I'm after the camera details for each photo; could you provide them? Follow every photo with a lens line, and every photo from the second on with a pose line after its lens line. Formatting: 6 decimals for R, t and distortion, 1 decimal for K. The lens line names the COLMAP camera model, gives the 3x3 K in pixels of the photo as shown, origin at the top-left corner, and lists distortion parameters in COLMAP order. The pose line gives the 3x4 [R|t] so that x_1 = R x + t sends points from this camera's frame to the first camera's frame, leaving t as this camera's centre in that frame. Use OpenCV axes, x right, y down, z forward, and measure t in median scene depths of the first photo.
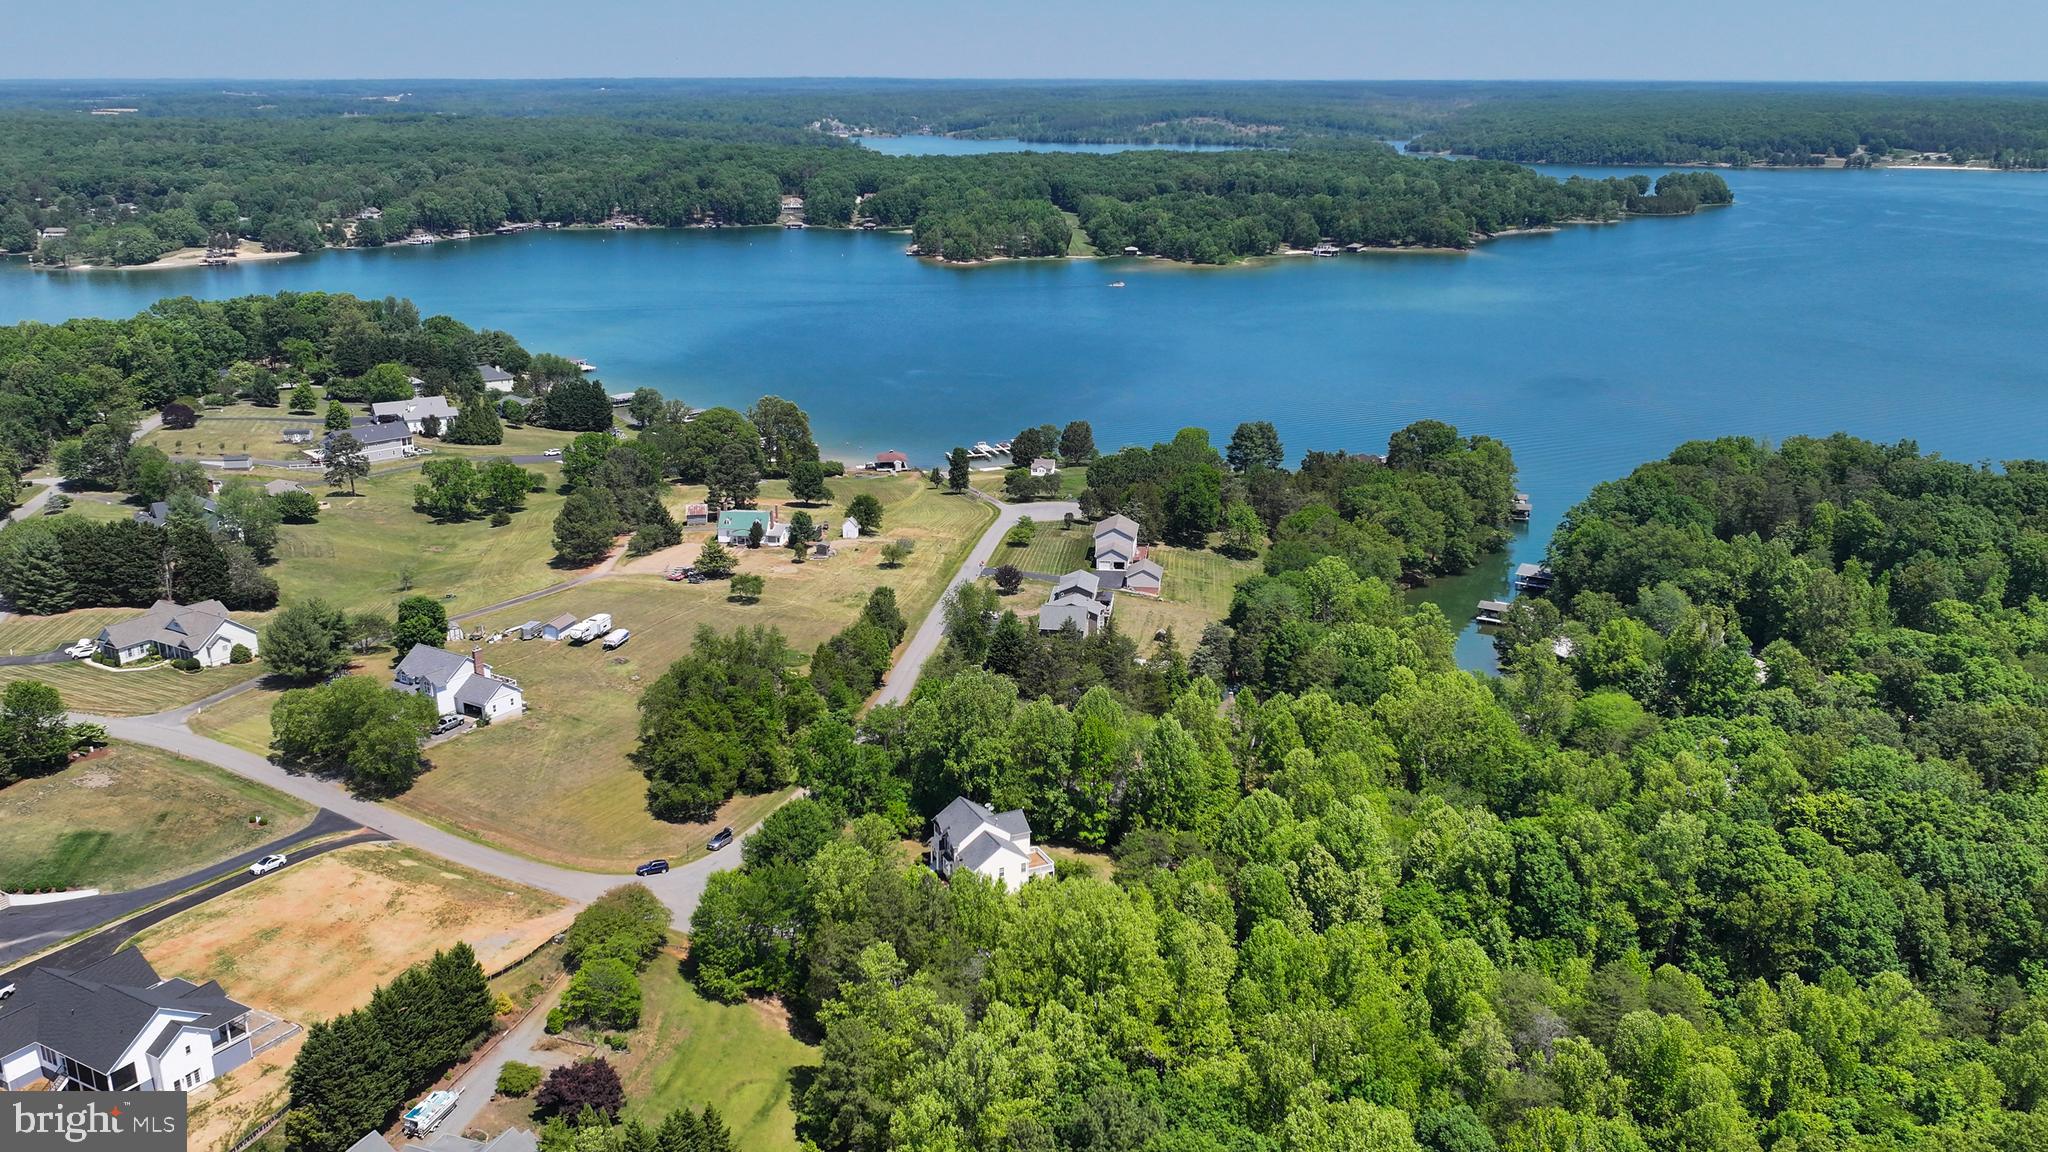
lens RADIAL K [[1676.0, 0, 1026.9], [0, 1676.0, 582.2], [0, 0, 1]] dist [0.013072, -0.014578]
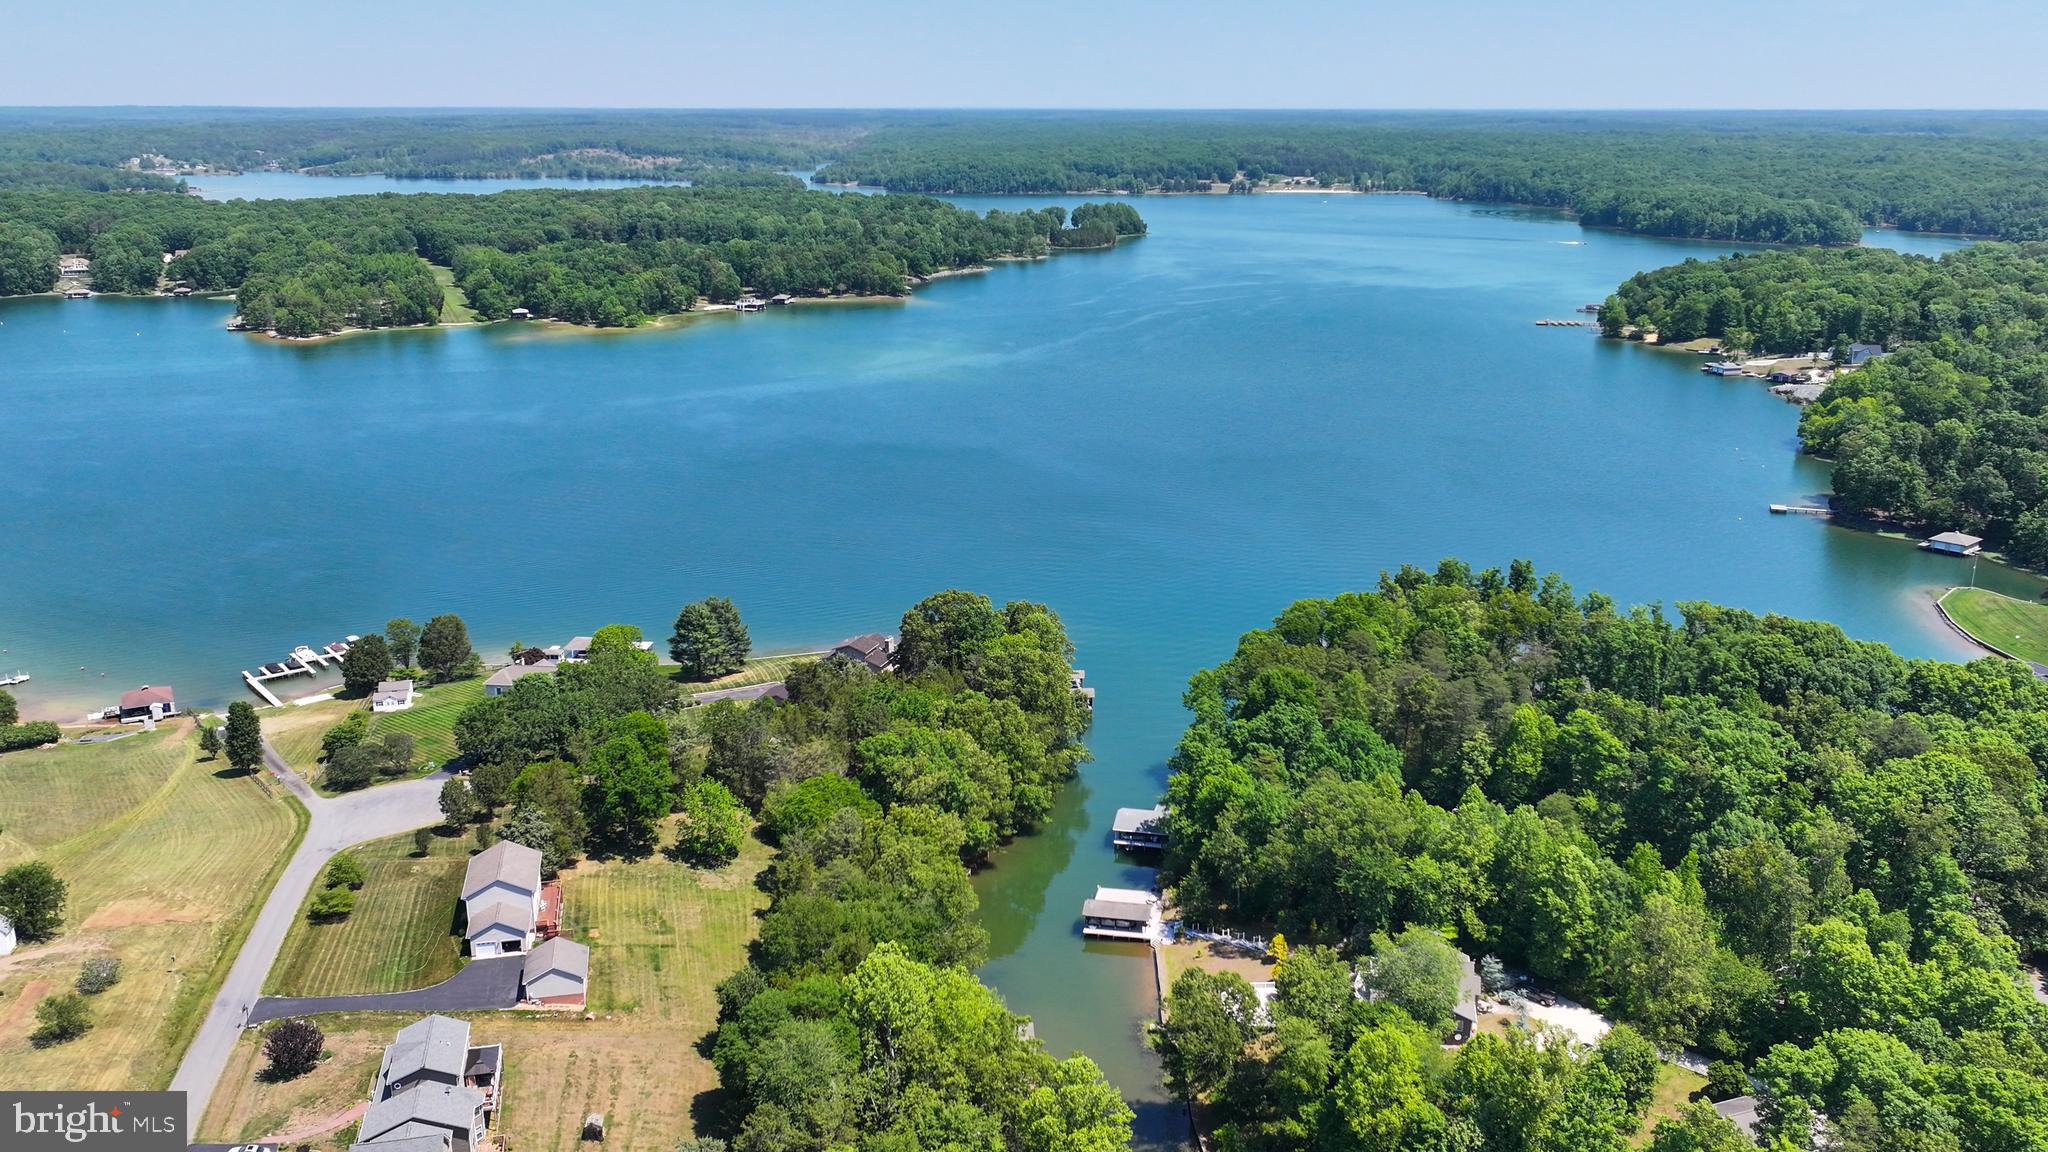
lens RADIAL K [[1676.0, 0, 1028.5], [0, 1676.0, 583.8], [0, 0, 1]] dist [0.013072, -0.014578]
pose [[0.940705, -0.094760, 0.325721, 0.015174], [0.099495, 0.995036, 0.002131, -0.039437], [-0.324306, 0.030403, 0.945464, 0.125568]]
